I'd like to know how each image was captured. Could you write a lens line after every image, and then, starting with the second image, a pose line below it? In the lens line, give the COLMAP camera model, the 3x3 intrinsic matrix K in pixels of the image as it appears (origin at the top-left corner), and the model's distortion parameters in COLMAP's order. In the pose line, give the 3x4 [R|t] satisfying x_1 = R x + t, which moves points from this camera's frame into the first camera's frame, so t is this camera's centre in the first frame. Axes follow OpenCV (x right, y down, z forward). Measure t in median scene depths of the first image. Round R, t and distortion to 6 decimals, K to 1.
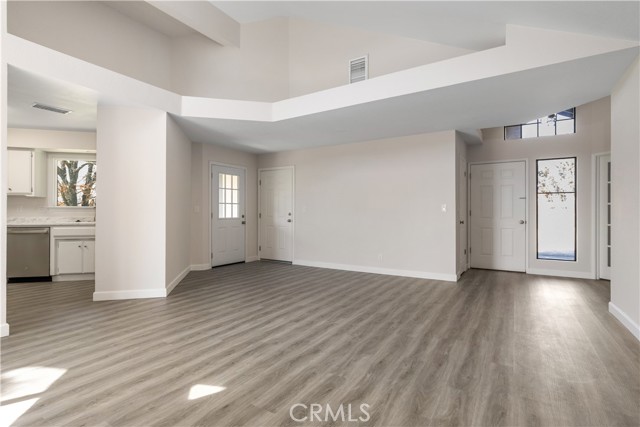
lens RADIAL K [[327.4, 0, 319.6], [0, 327.4, 211.0], [0, 0, 1]] dist [0.002633, -0.001756]
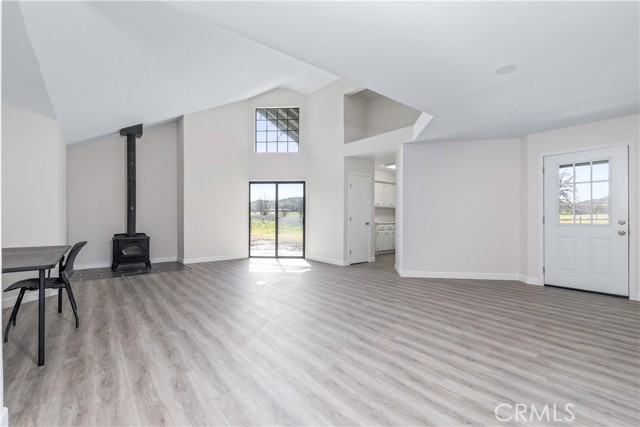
lens RADIAL K [[288.4, 0, 303.8], [0, 288.4, 213.9], [0, 0, 1]] dist [0.012286, 0.000014]
pose [[-0.383135, -0.009758, -0.923641, 1.160770], [0.003765, 0.999919, -0.012126, 0.012140], [0.923684, -0.008124, -0.383068, 1.547301]]
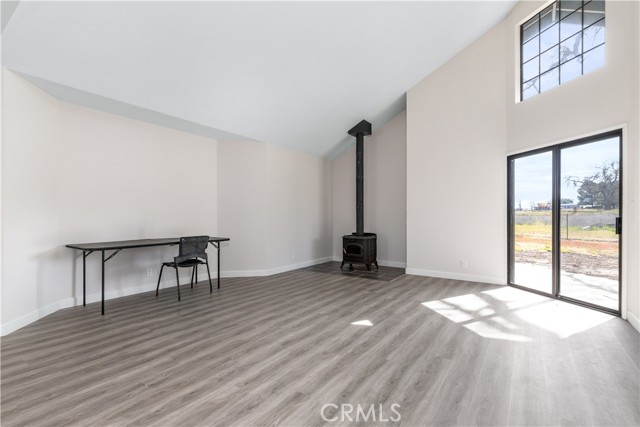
lens RADIAL K [[288.4, 0, 321.4], [0, 288.4, 219.4], [0, 0, 1]] dist [0.012286, 0.000014]
pose [[-0.998394, 0.000014, 0.056651, -0.159145], [0.000459, 0.999969, 0.007850, 0.011036], [-0.056649, 0.007863, -0.998363, 1.706717]]
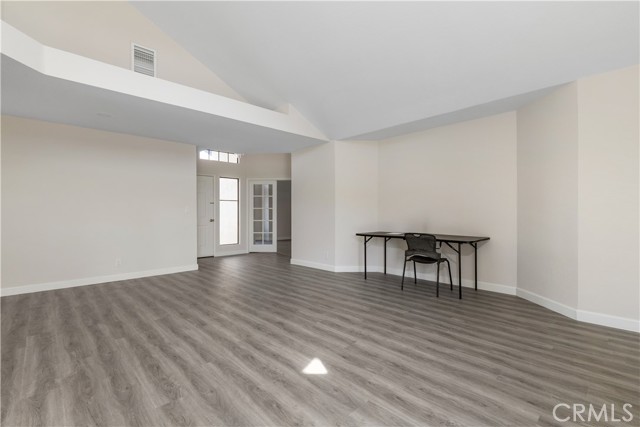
lens RADIAL K [[288.4, 0, 322.4], [0, 288.4, 212.9], [0, 0, 1]] dist [0.012286, 0.000014]
pose [[0.231785, 0.002608, 0.972764, -0.920244], [-0.000549, 0.999997, -0.002551, 0.008844], [-0.972767, 0.000057, 0.231786, 0.515870]]
